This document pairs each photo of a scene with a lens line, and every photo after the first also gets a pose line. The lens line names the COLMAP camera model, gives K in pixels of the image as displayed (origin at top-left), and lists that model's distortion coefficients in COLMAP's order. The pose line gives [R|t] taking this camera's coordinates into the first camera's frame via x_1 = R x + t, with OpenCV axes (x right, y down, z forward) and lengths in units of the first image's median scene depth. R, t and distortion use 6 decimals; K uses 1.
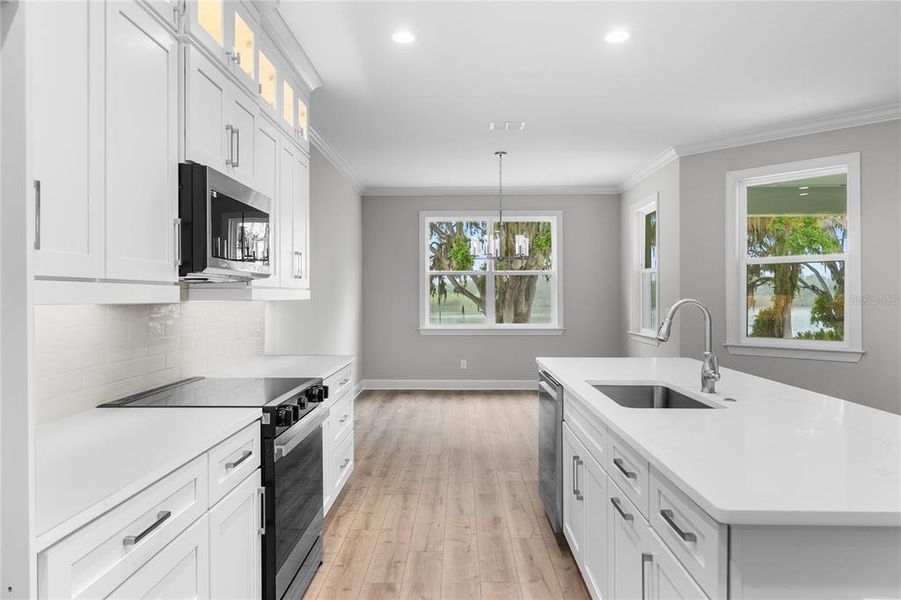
lens RADIAL K [[373.7, 0, 450.5], [0, 373.7, 296.9], [0, 0, 1]] dist [0.000528, -0.000007]
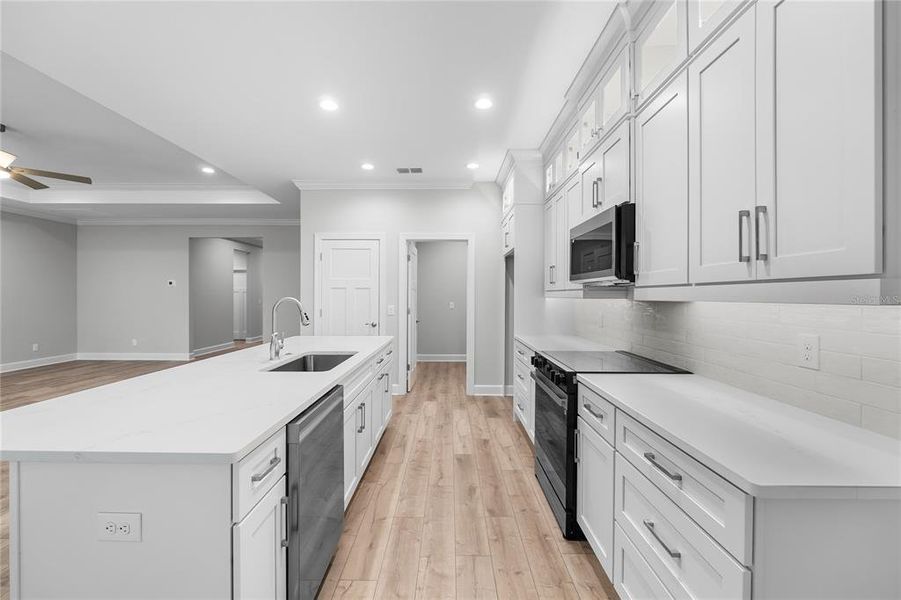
lens RADIAL K [[373.7, 0, 449.8], [0, 373.7, 297.0], [0, 0, 1]] dist [0.000528, -0.000007]
pose [[-0.999822, 0.003047, -0.018600, 0.012574], [0.002922, 0.999973, 0.006732, -0.005820], [0.018620, 0.006676, -0.999804, 2.137650]]
